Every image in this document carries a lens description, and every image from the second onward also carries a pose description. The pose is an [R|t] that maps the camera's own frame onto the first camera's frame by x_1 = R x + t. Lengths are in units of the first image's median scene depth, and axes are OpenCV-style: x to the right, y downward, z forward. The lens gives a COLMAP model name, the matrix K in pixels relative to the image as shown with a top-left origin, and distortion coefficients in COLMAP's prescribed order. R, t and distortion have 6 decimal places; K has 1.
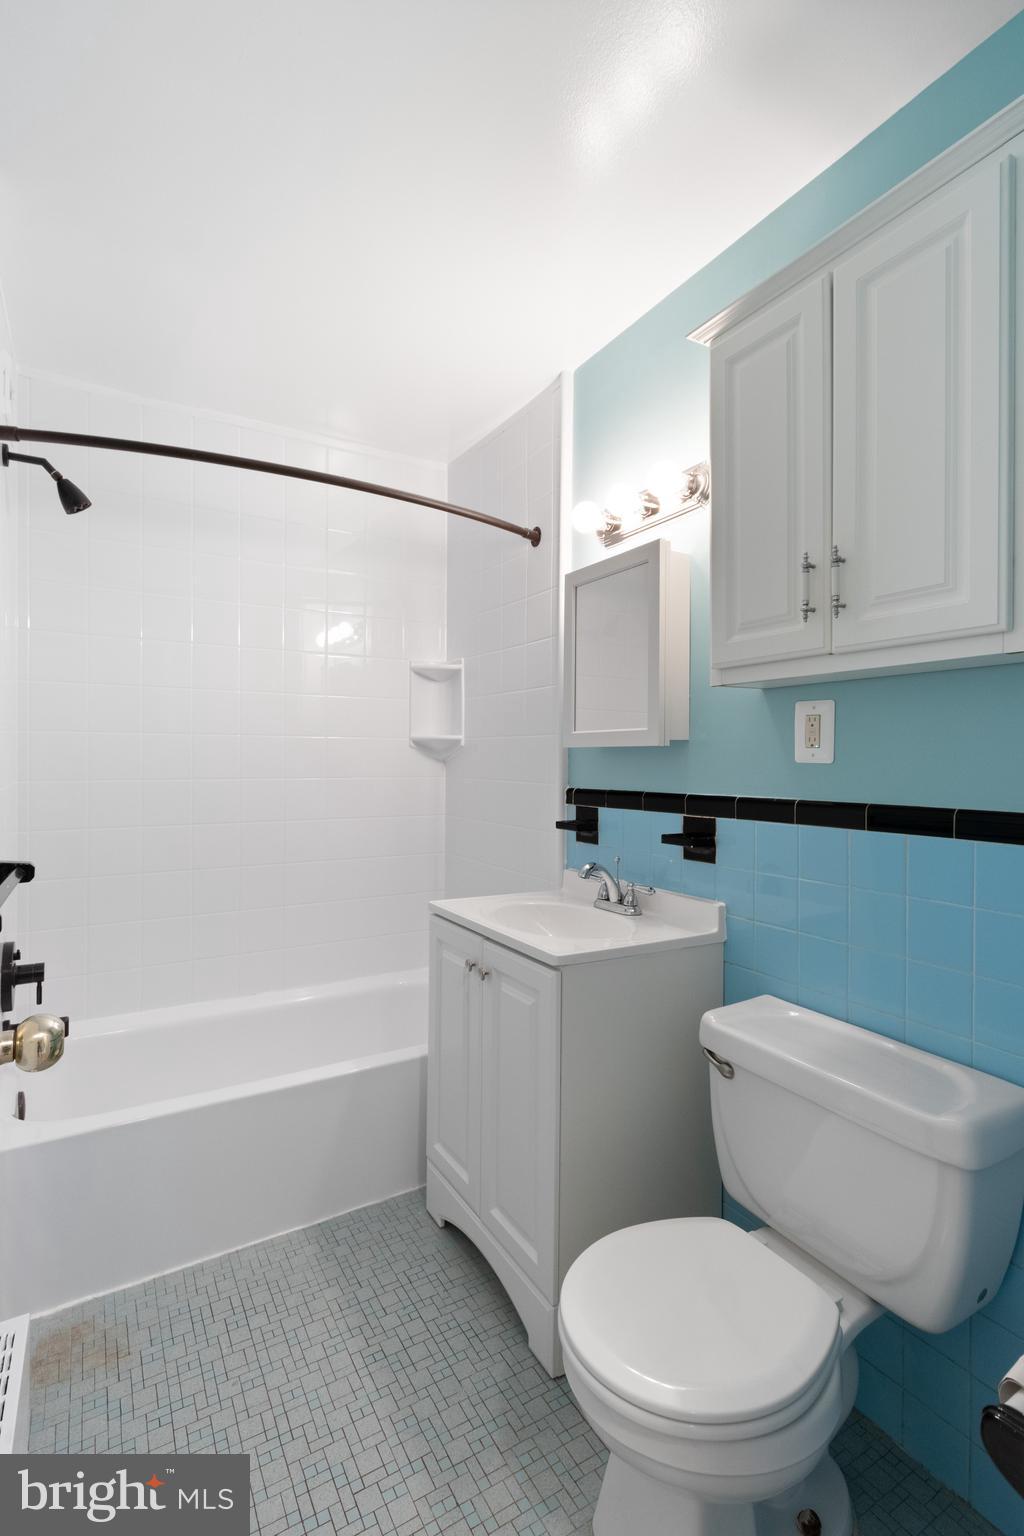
lens RADIAL K [[699.6, 0, 486.1], [0, 699.6, 766.6], [0, 0, 1]] dist [0.002073, -0.000636]
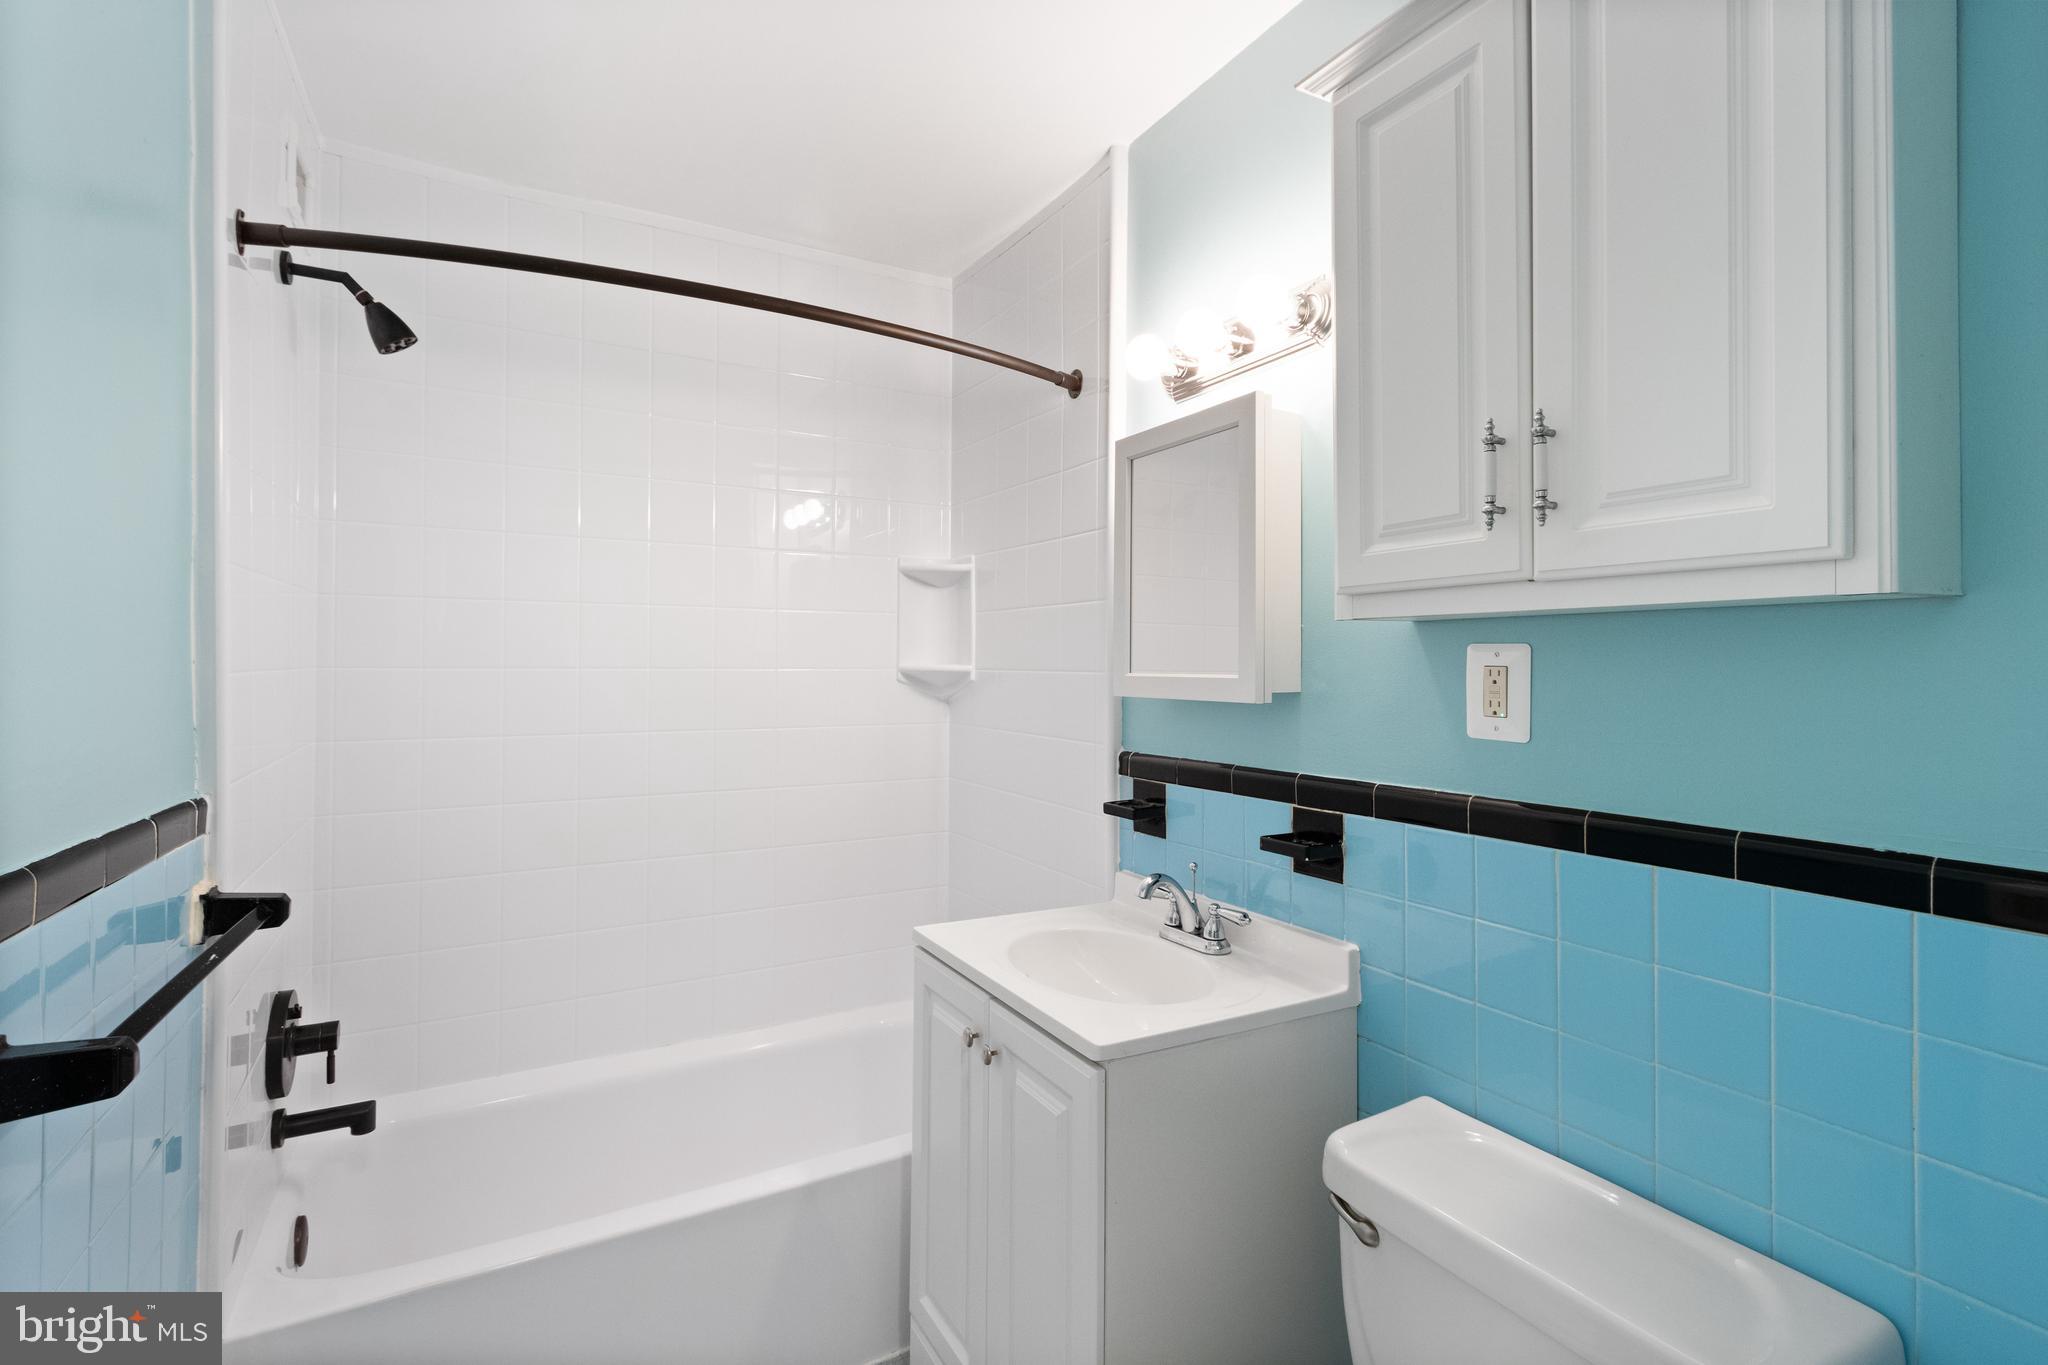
lens RADIAL K [[932.8, 0, 1018.8], [0, 932.8, 664.4], [0, 0, 1]] dist [0.002073, -0.000636]
pose [[0.999996, -0.001181, -0.002702, 0.023958], [0.001139, 0.999879, -0.015514, -0.049798], [0.002720, 0.015511, 0.999876, 0.110919]]
